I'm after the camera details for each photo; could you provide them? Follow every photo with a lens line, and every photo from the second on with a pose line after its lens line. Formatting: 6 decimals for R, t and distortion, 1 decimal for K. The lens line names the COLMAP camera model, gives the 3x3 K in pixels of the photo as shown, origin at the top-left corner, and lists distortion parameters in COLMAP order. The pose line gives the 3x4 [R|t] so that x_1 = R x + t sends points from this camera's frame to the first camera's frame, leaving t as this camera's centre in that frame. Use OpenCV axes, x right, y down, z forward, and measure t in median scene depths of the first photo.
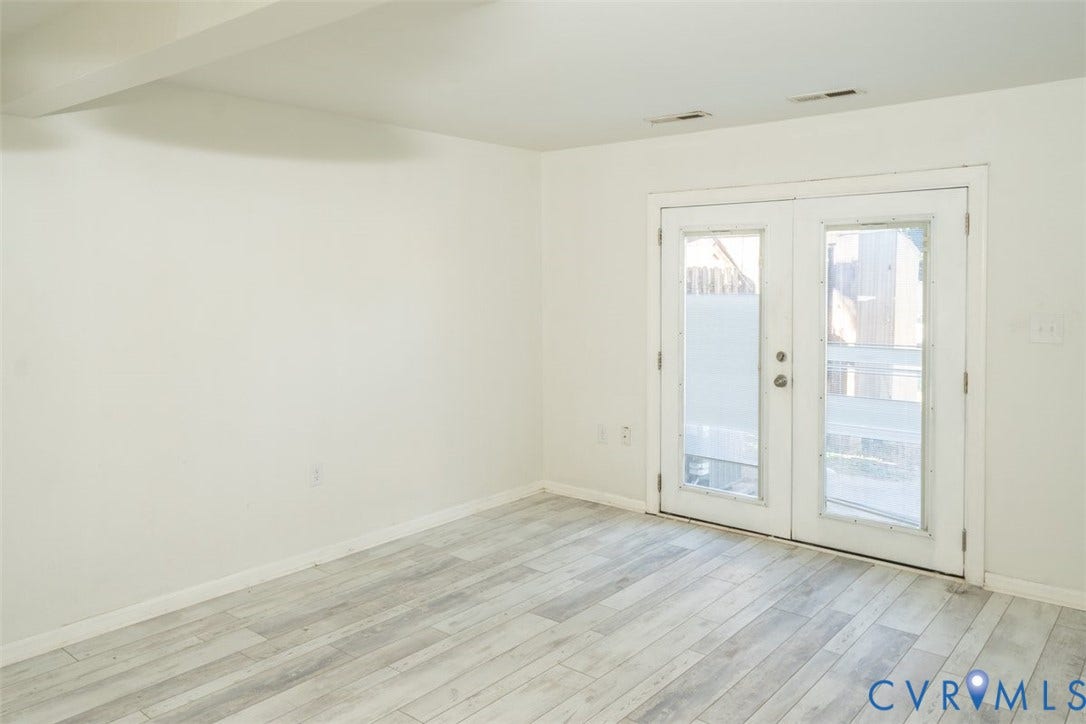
lens RADIAL K [[800.0, 0, 539.5], [0, 800.0, 295.9], [0, 0, 1]] dist [0.002722, 0.001421]
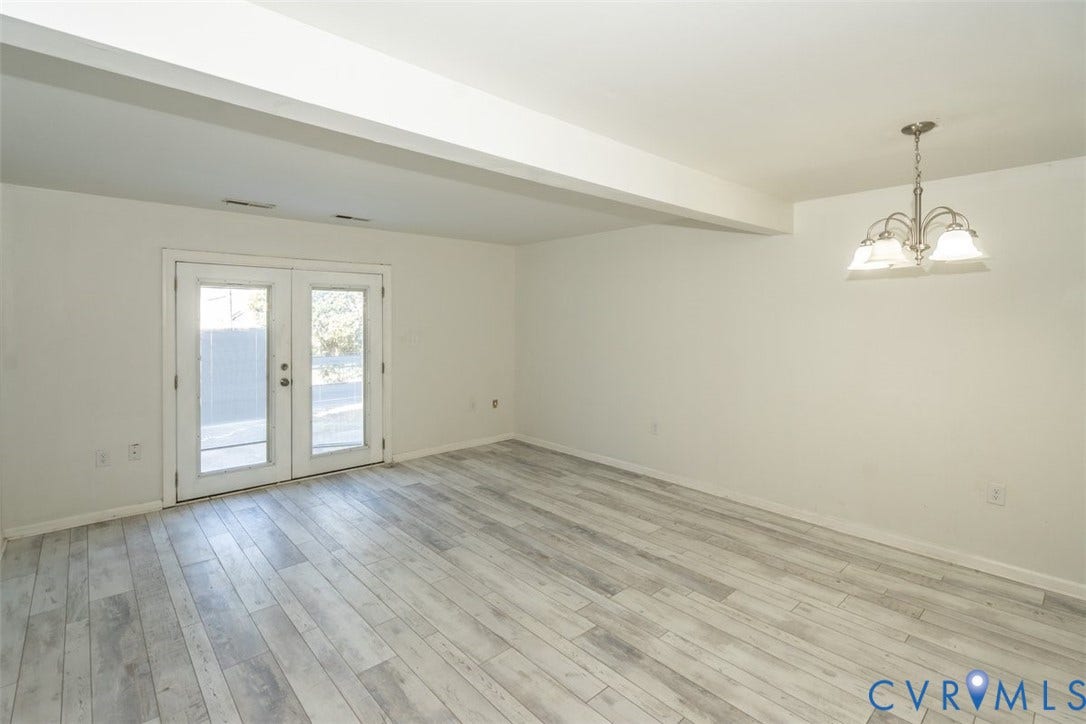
lens RADIAL K [[504.4, 0, 538.8], [0, 504.4, 320.9], [0, 0, 1]] dist [-0.002242, 0.000188]
pose [[0.135555, -0.004300, 0.990761, -0.715544], [0.017594, 0.999843, 0.001932, -0.009596], [-0.990614, 0.017170, 0.135609, 0.416615]]
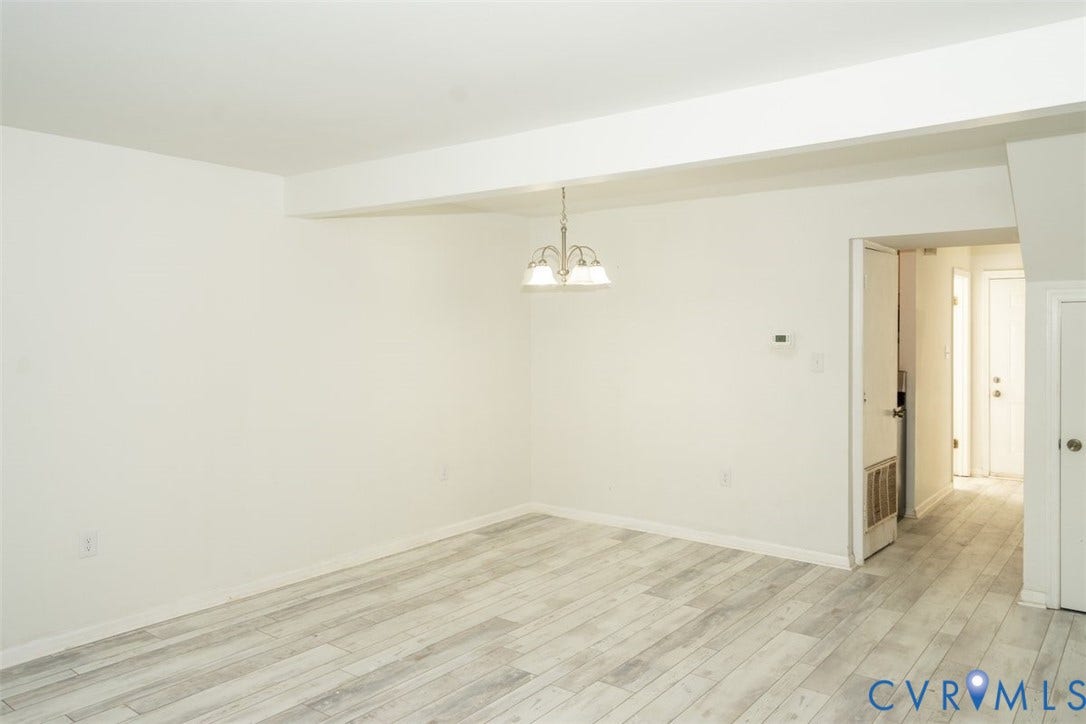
lens RADIAL K [[782.0, 0, 539.6], [0, 782.0, 337.9], [0, 0, 1]] dist [0.008230, 0.000454]
pose [[-0.999535, 0.003320, -0.030318, 0.006668], [0.002256, 0.999382, 0.035072, -0.027588], [0.030416, 0.034987, -0.998925, 1.272240]]
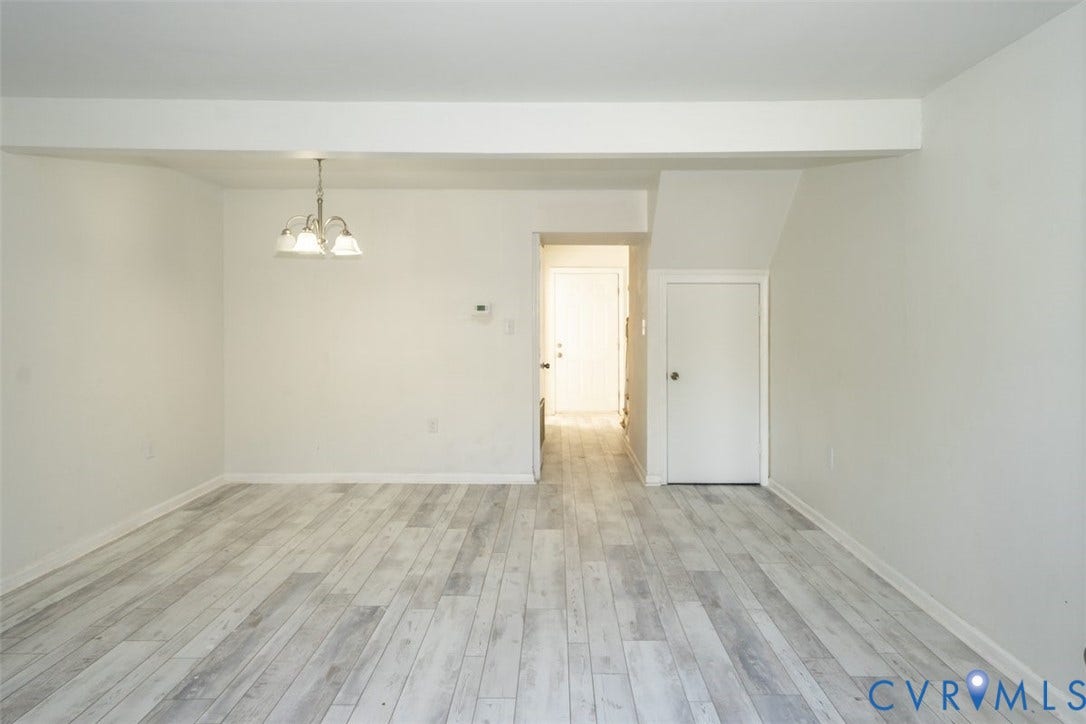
lens RADIAL K [[673.6, 0, 553.7], [0, 673.6, 323.8], [0, 0, 1]] dist [0.003377, 0.000407]
pose [[-0.771133, 0.004404, -0.636659, 0.341894], [-0.015168, 0.999565, 0.025286, 0.015013], [0.636493, 0.029155, -0.770731, 1.158353]]
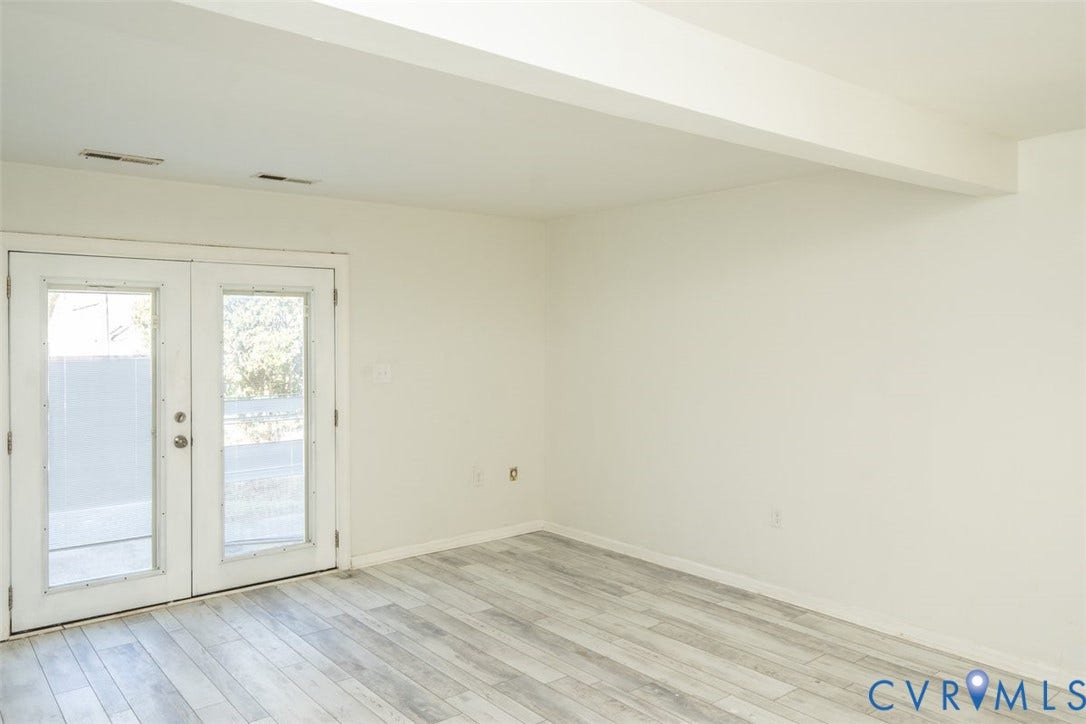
lens RADIAL K [[782.0, 0, 539.6], [0, 782.0, 337.9], [0, 0, 1]] dist [0.008230, 0.000454]
pose [[0.182334, -0.003805, 0.983229, -0.664571], [0.022326, 0.999751, -0.000271, -0.014789], [-0.982983, 0.022001, 0.182373, 0.435701]]
